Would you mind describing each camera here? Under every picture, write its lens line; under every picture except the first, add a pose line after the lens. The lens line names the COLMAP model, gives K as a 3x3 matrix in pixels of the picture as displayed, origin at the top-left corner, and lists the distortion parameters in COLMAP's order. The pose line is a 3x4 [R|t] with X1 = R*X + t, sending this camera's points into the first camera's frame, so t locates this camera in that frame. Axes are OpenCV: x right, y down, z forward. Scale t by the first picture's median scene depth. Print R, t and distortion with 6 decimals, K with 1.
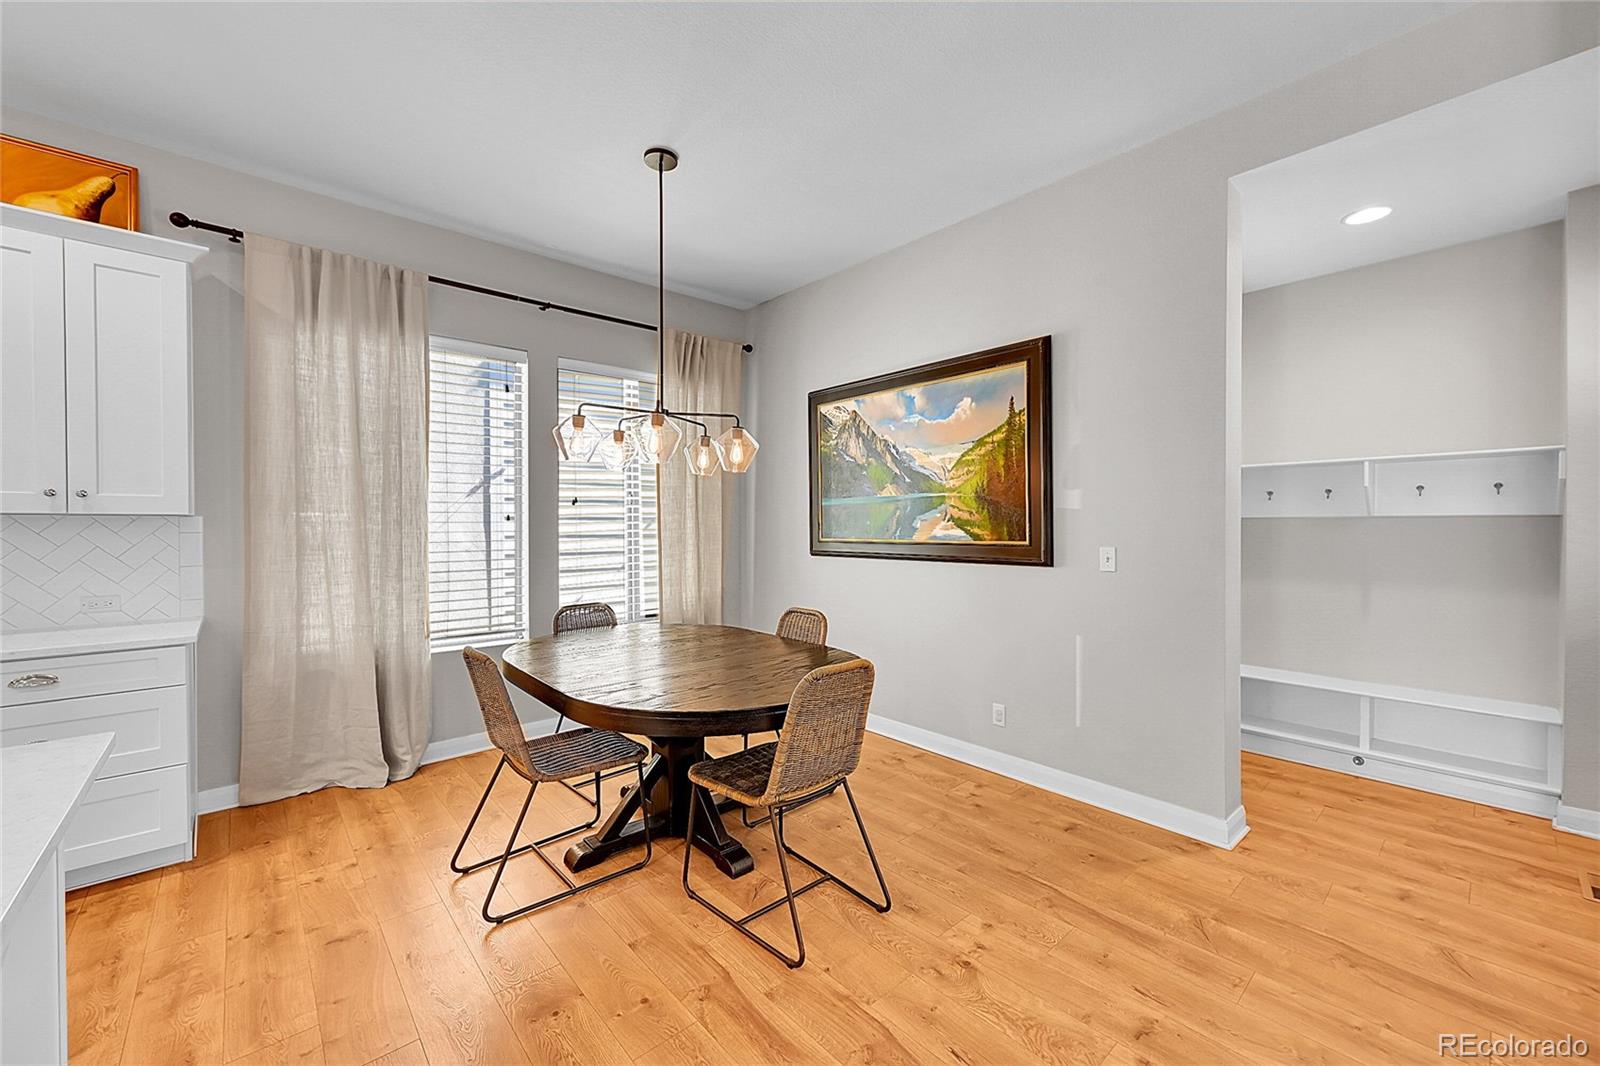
lens RADIAL K [[628.6, 0, 800.0], [0, 628.6, 533.0], [0, 0, 1]] dist [-0.002883, 0.000115]
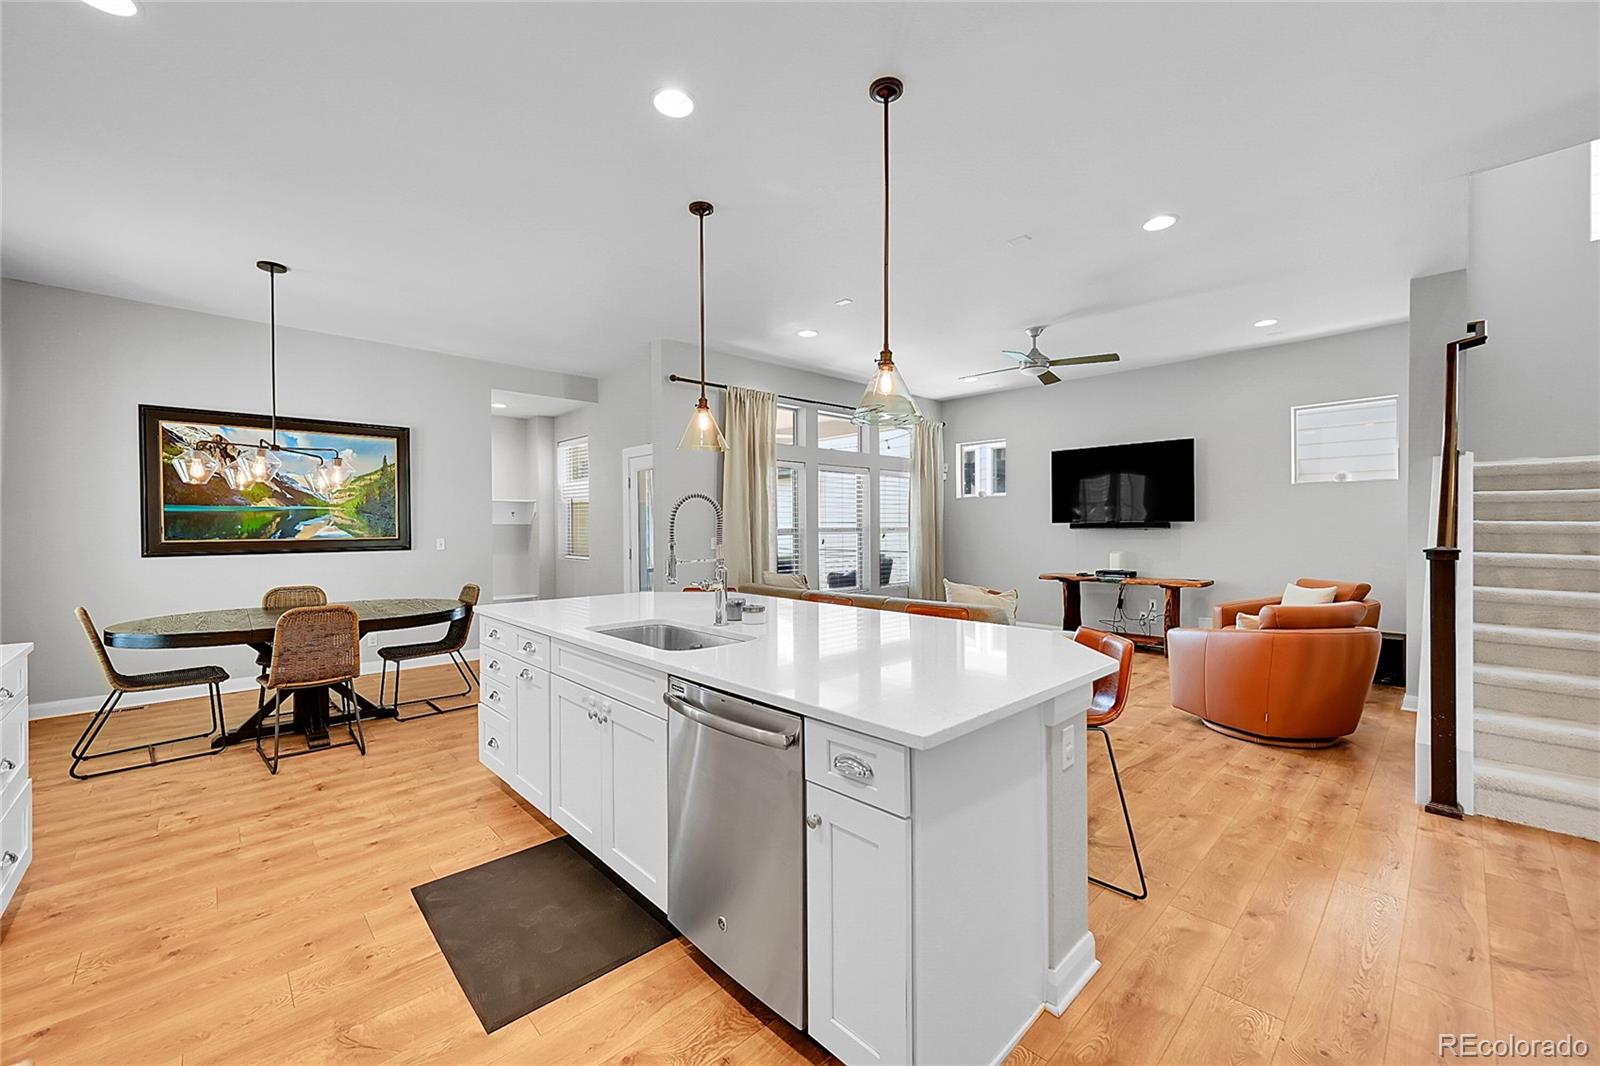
lens RADIAL K [[628.6, 0, 800.0], [0, 628.6, 533.0], [0, 0, 1]] dist [-0.002883, 0.000115]
pose [[-0.030999, -0.008355, 0.999485, -1.533037], [0.017028, 0.999816, 0.008886, 0.005795], [-0.999374, 0.017295, -0.030851, -0.115559]]
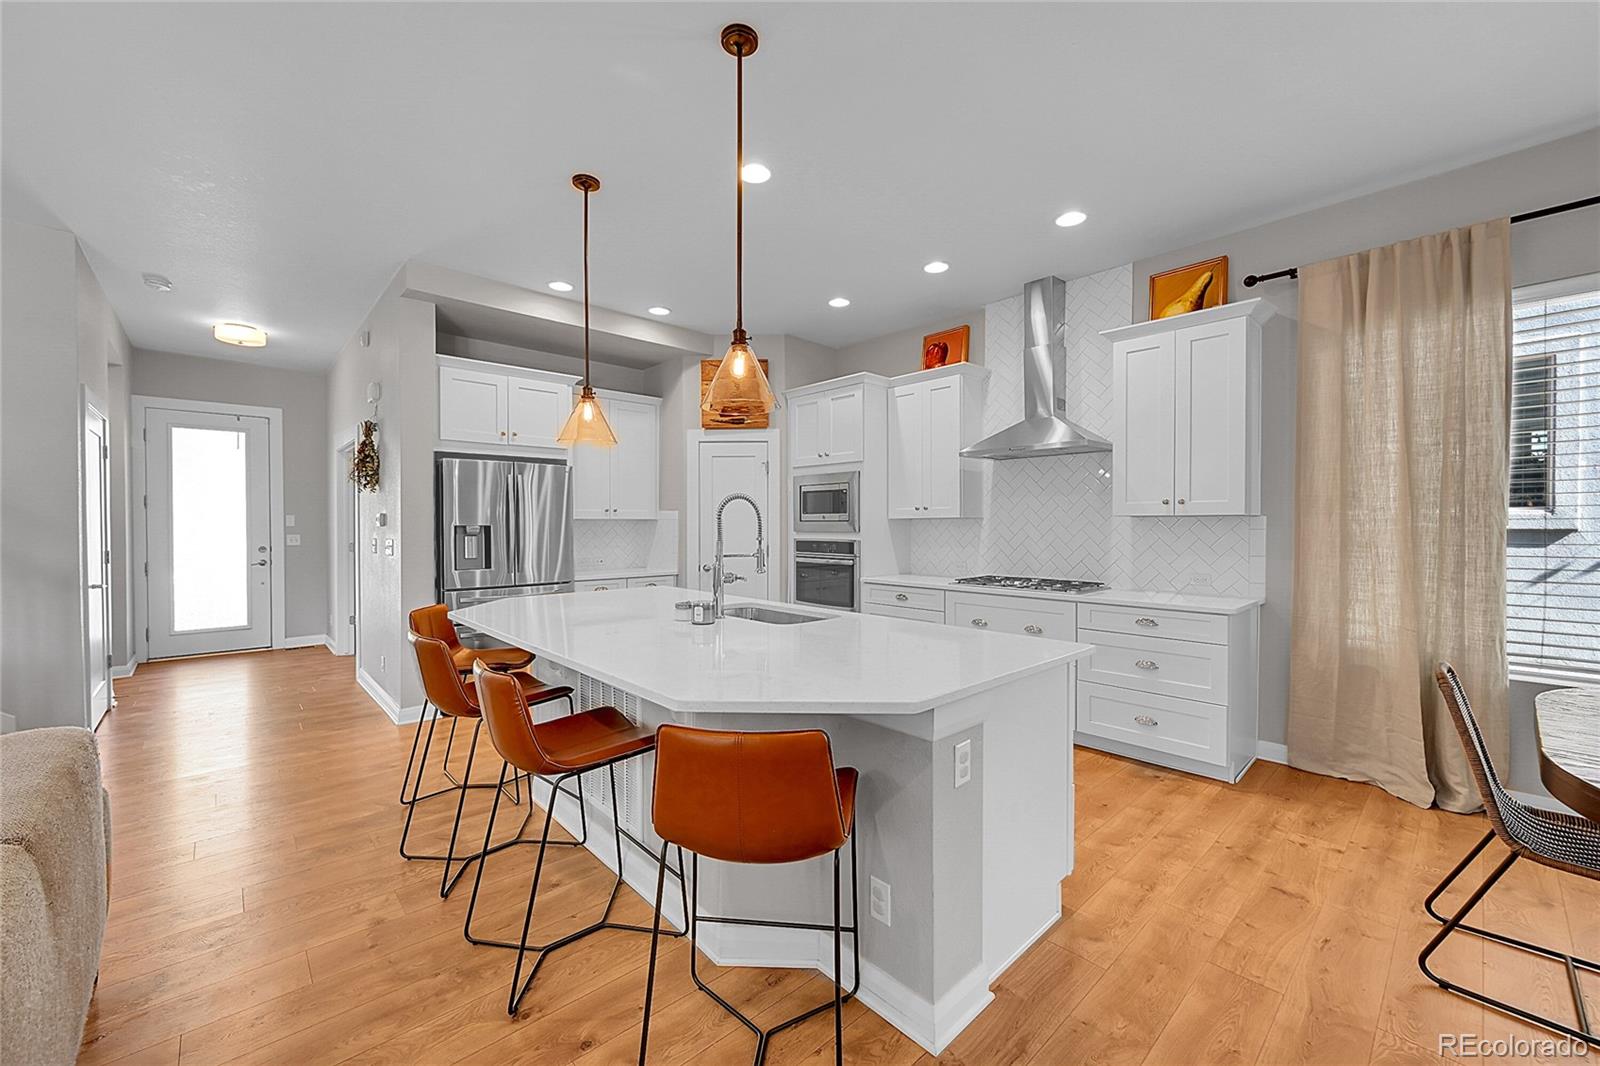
lens RADIAL K [[628.6, 0, 800.0], [0, 628.6, 533.0], [0, 0, 1]] dist [-0.002883, 0.000115]
pose [[0.013608, 0.013398, -0.999818, 0.239912], [-0.010375, 0.999858, 0.013257, -0.000061], [0.999854, 0.010193, 0.013746, 0.071995]]
